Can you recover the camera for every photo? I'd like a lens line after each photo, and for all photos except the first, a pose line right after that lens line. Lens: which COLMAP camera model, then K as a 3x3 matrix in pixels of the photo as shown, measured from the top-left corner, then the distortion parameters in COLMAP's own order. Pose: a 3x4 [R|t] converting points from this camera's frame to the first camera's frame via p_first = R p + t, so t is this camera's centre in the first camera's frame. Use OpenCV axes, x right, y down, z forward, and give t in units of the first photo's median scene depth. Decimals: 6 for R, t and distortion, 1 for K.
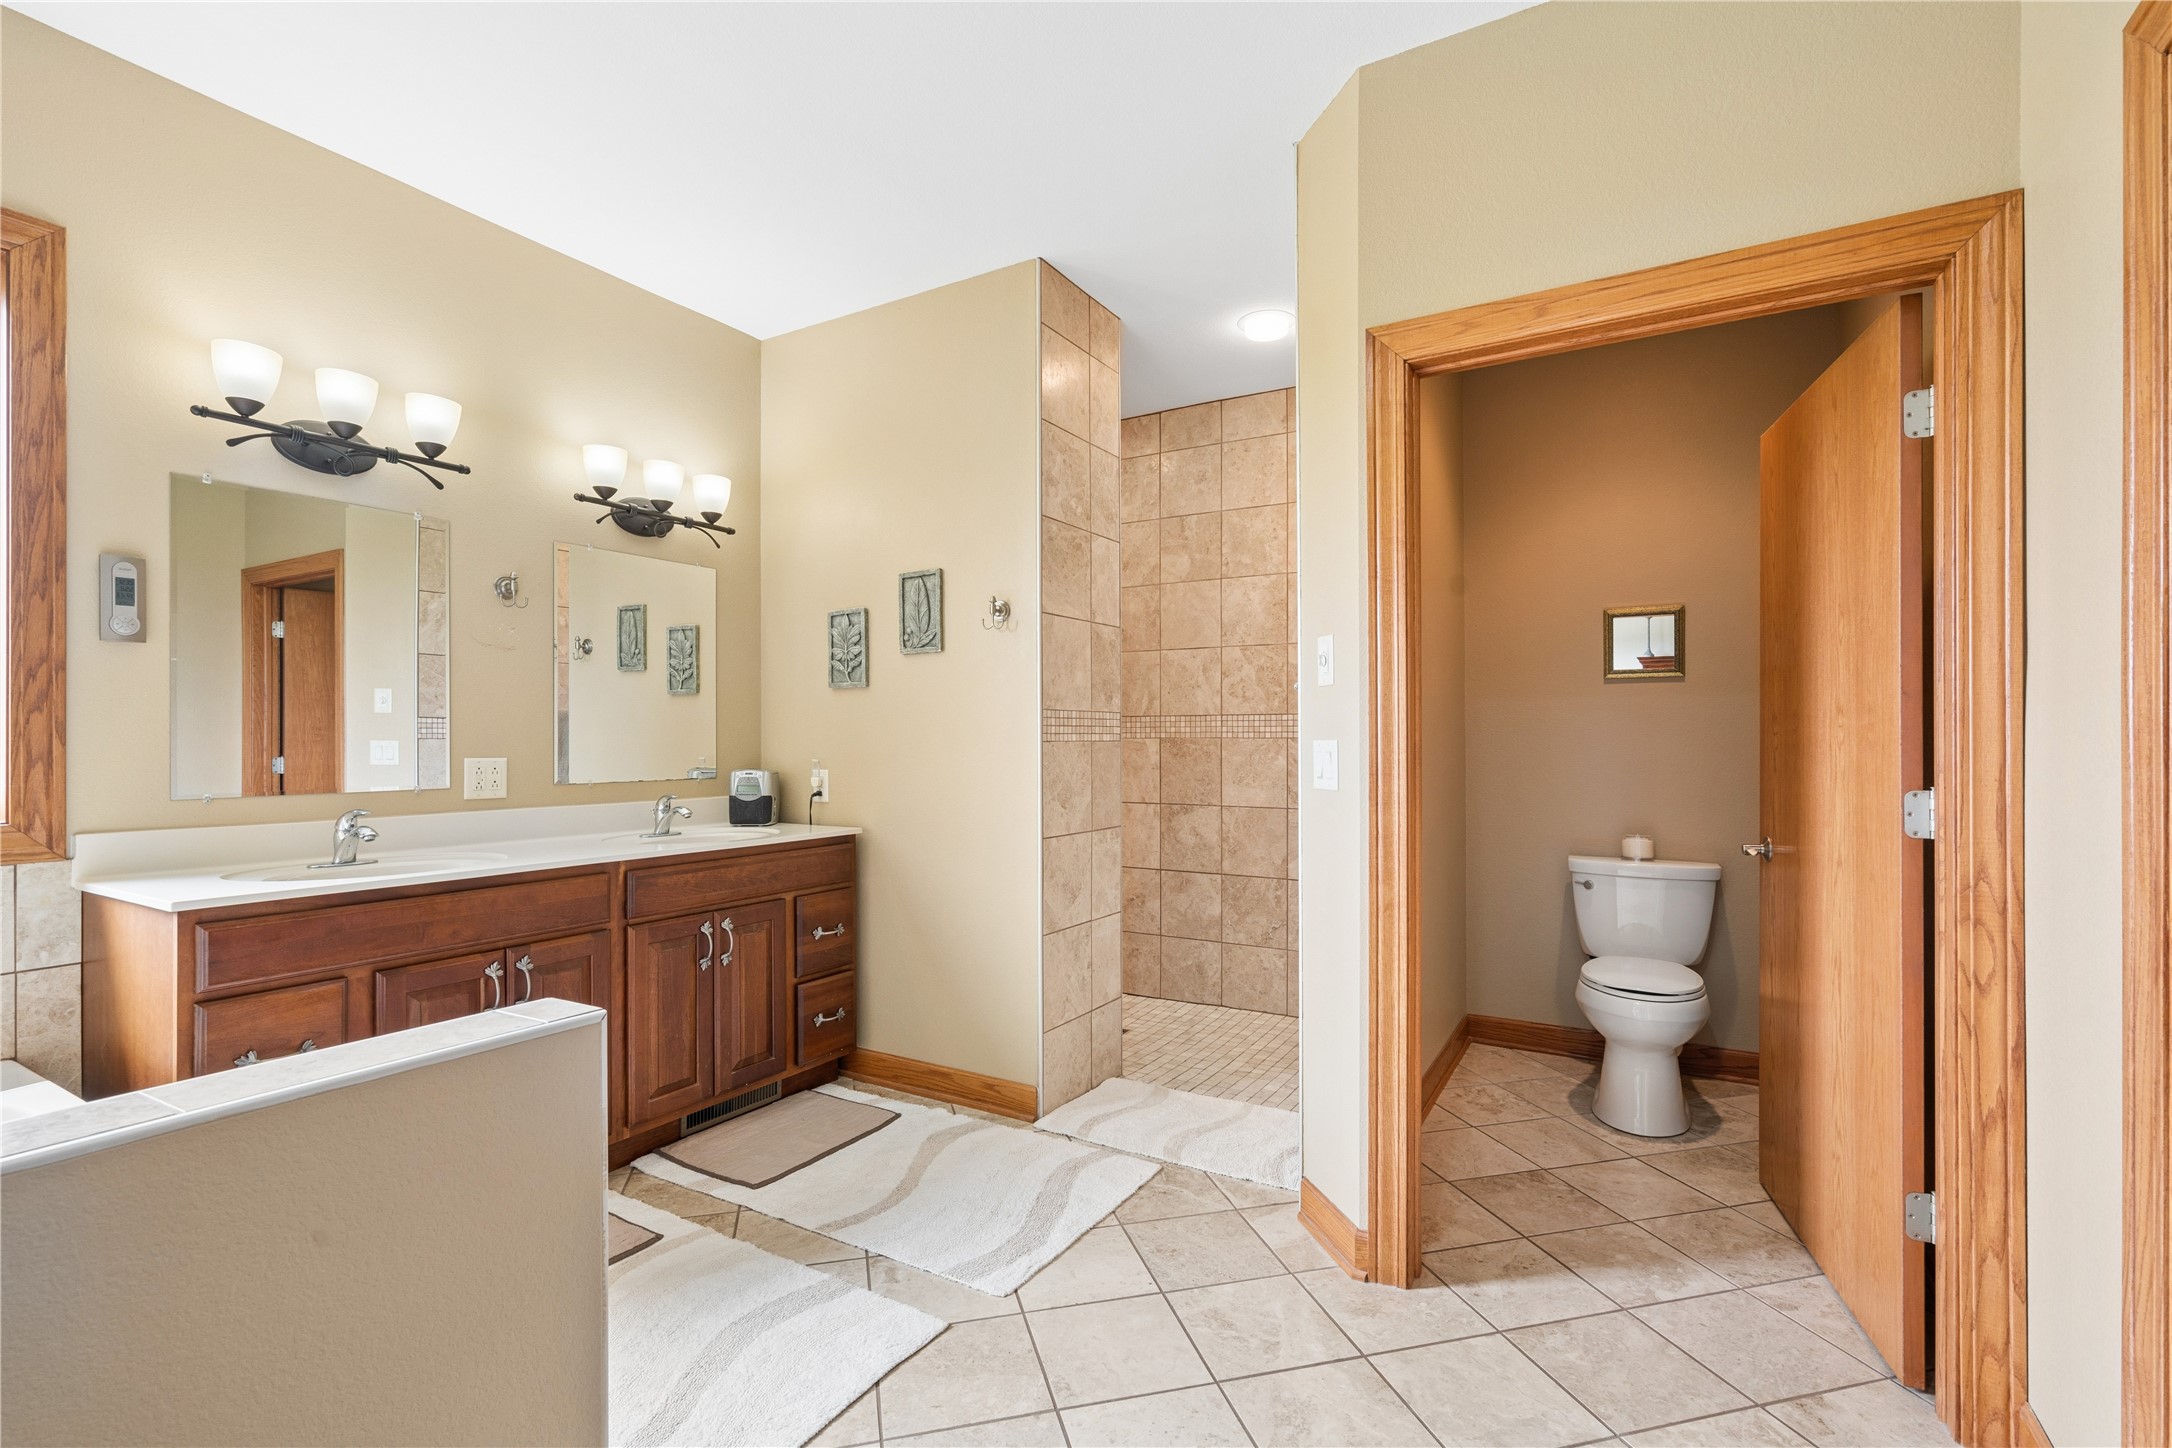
lens RADIAL K [[985.8, 0, 1075.4], [0, 985.8, 730.1], [0, 0, 1]] dist [-0.001530, 0.000654]
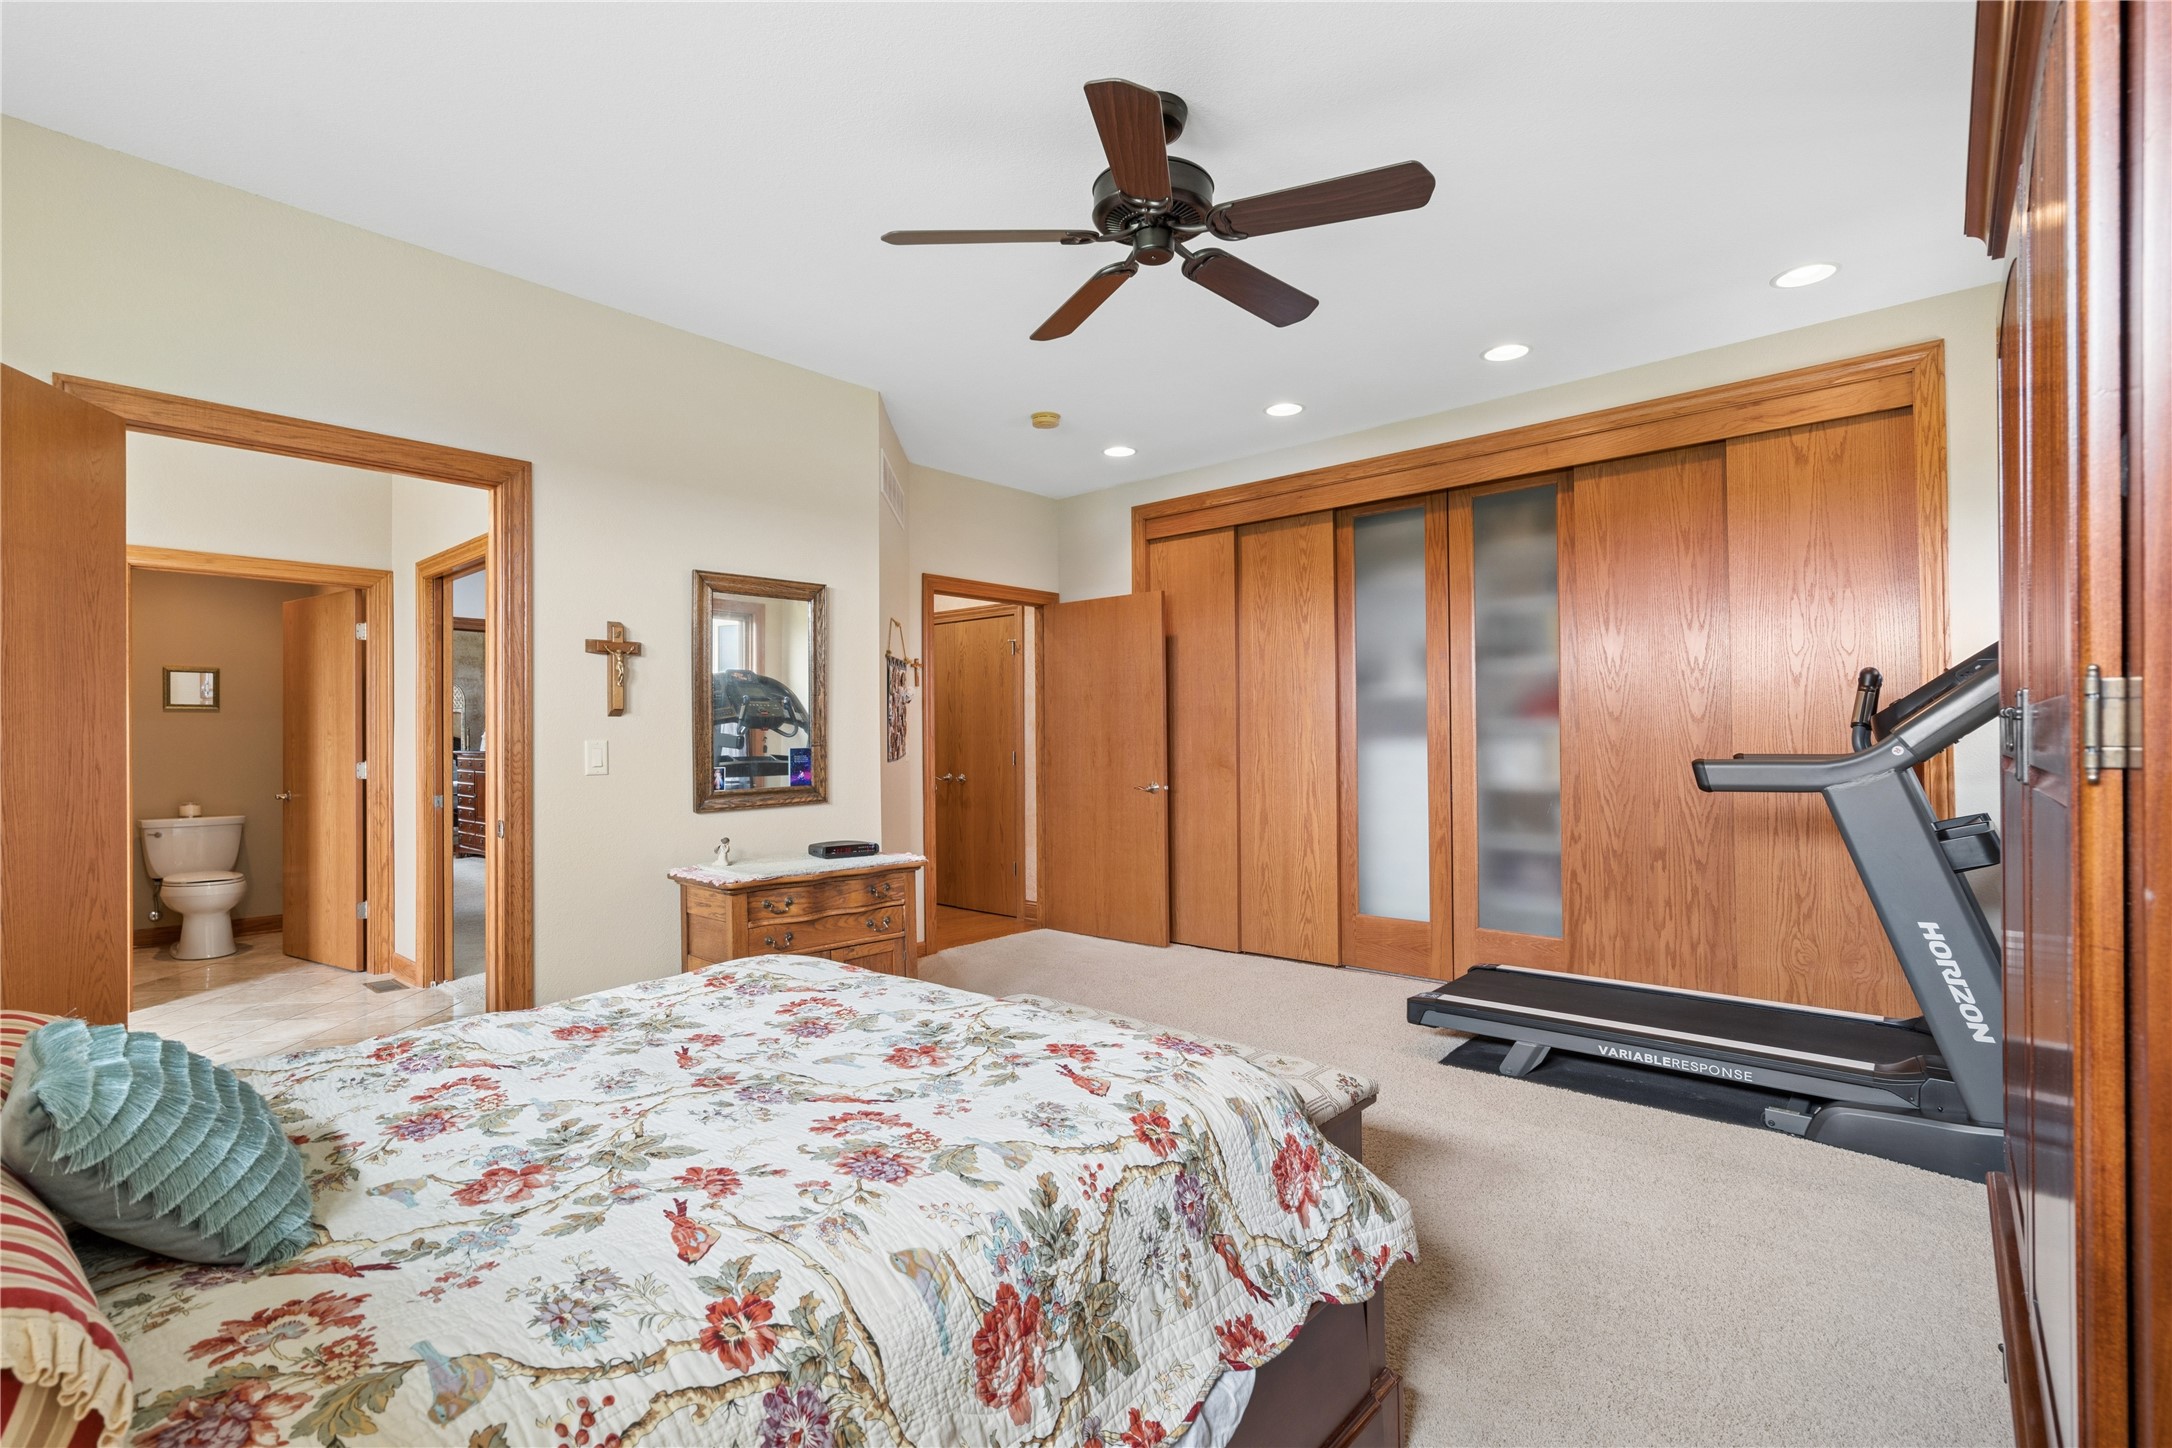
lens RADIAL K [[985.8, 0, 1075.4], [0, 985.8, 730.1], [0, 0, 1]] dist [-0.001530, 0.000654]
pose [[0.188677, 0.001302, 0.982038, -1.423267], [0.001744, 0.999997, -0.001661, -0.021876], [-0.982038, 0.002026, 0.188674, -1.437418]]
